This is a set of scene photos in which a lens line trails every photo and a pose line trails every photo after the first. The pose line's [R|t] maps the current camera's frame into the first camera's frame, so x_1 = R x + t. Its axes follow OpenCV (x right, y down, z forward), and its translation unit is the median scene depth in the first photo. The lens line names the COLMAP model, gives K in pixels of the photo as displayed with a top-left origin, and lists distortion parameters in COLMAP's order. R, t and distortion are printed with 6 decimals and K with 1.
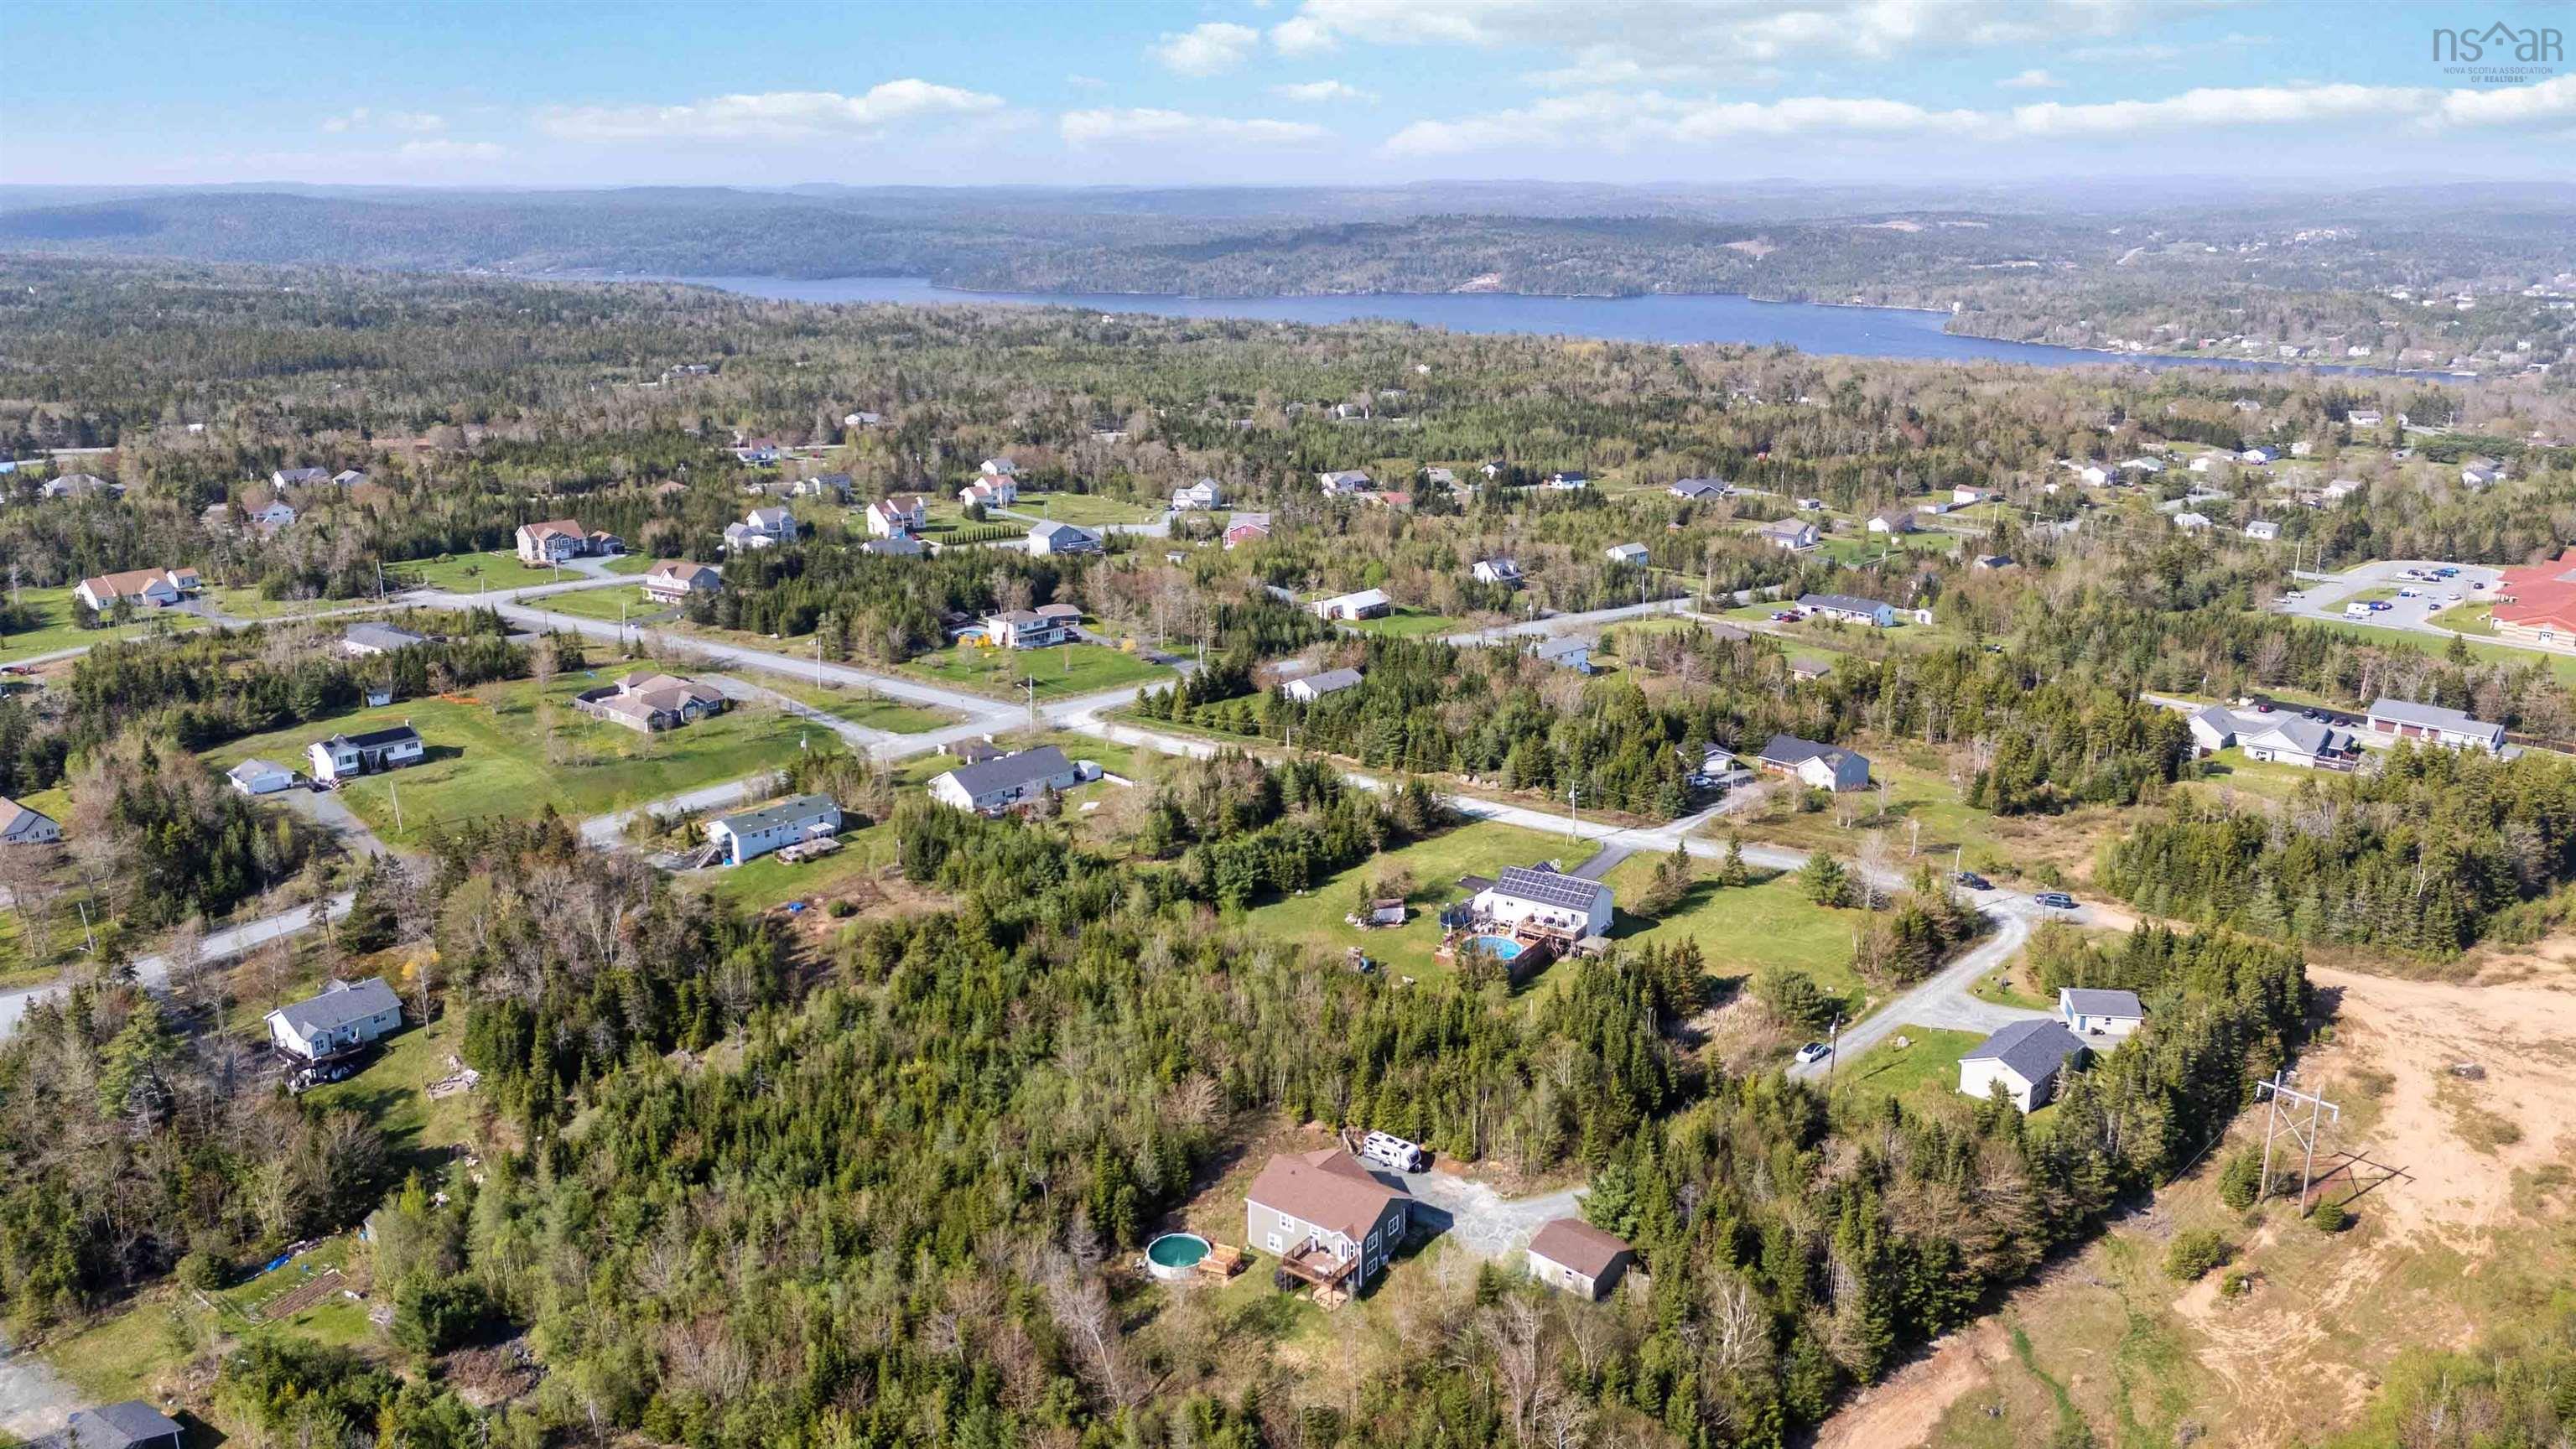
lens RADIAL K [[1874.1, 0, 1288.0], [0, 1874.1, 724.5], [0, 0, 1]] dist [0.092503, -0.108238]
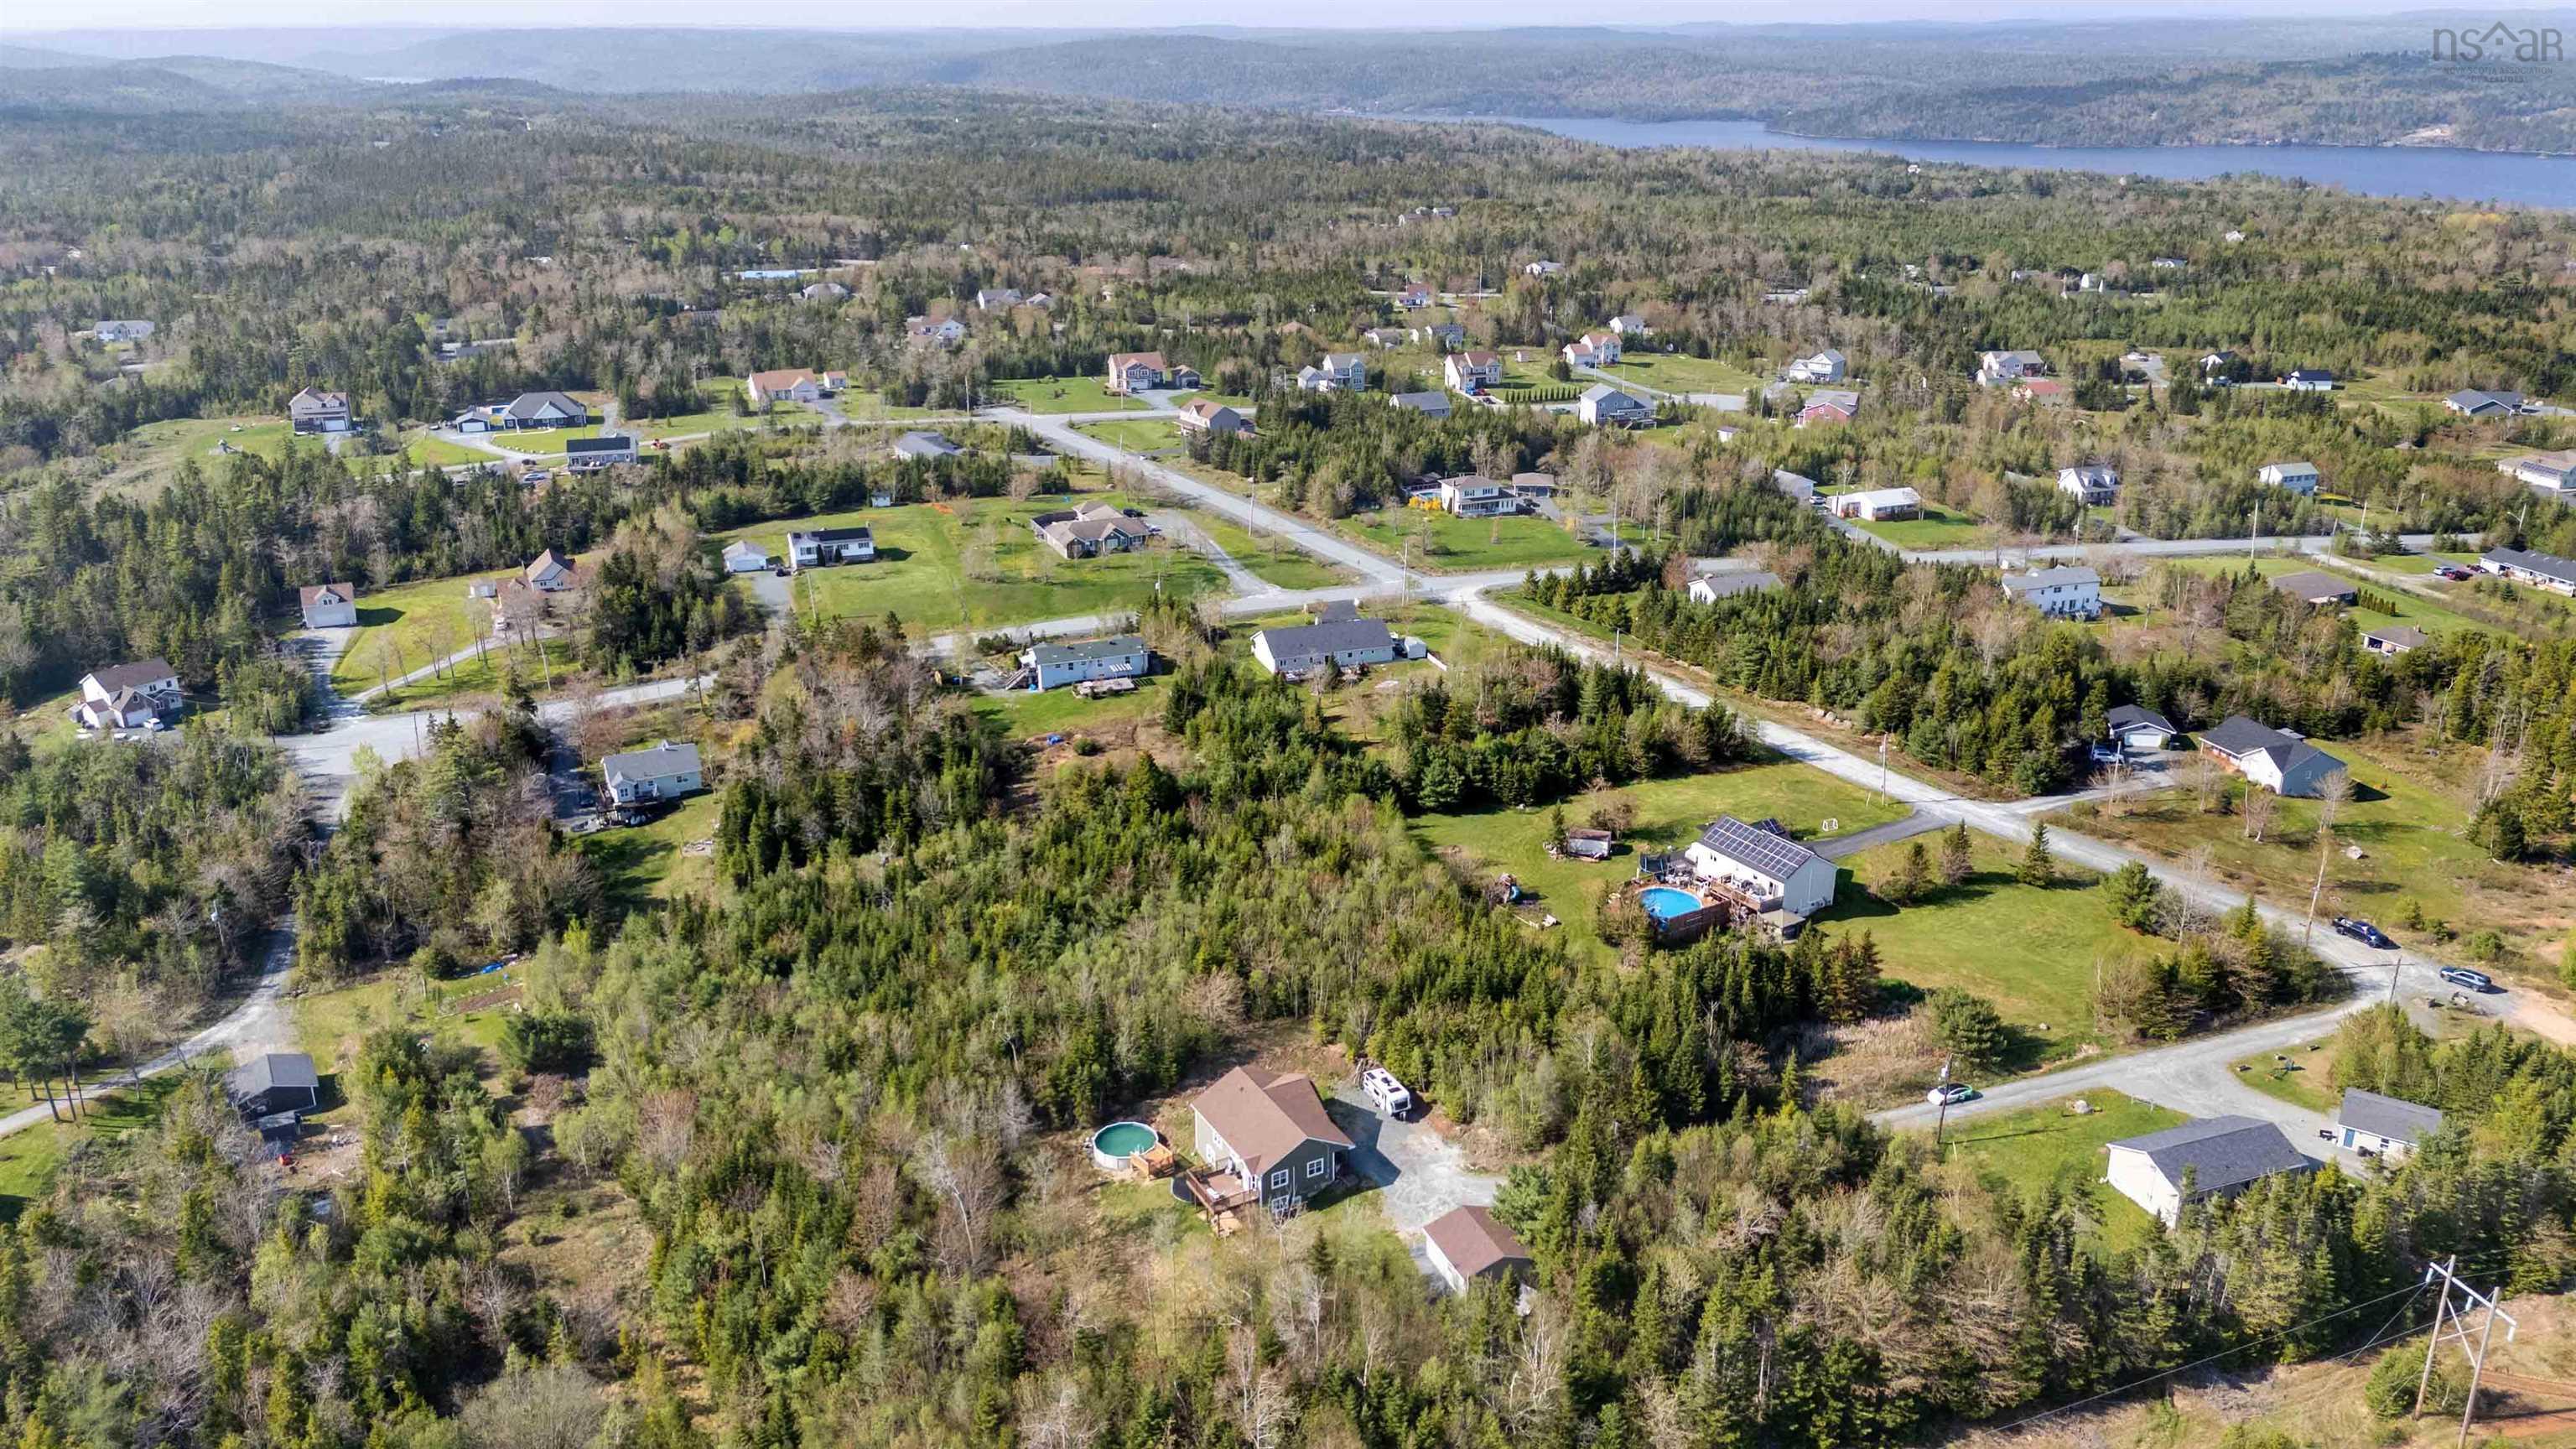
lens RADIAL K [[1872.0, 0, 1286.6], [0, 1872.0, 762.2], [0, 0, 1]] dist [0.103623, -0.114115]
pose [[0.905008, 0.155486, -0.395960, 0.219666], [-0.117812, 0.986010, 0.117916, -0.022911], [0.408755, -0.060066, 0.910665, 0.092637]]
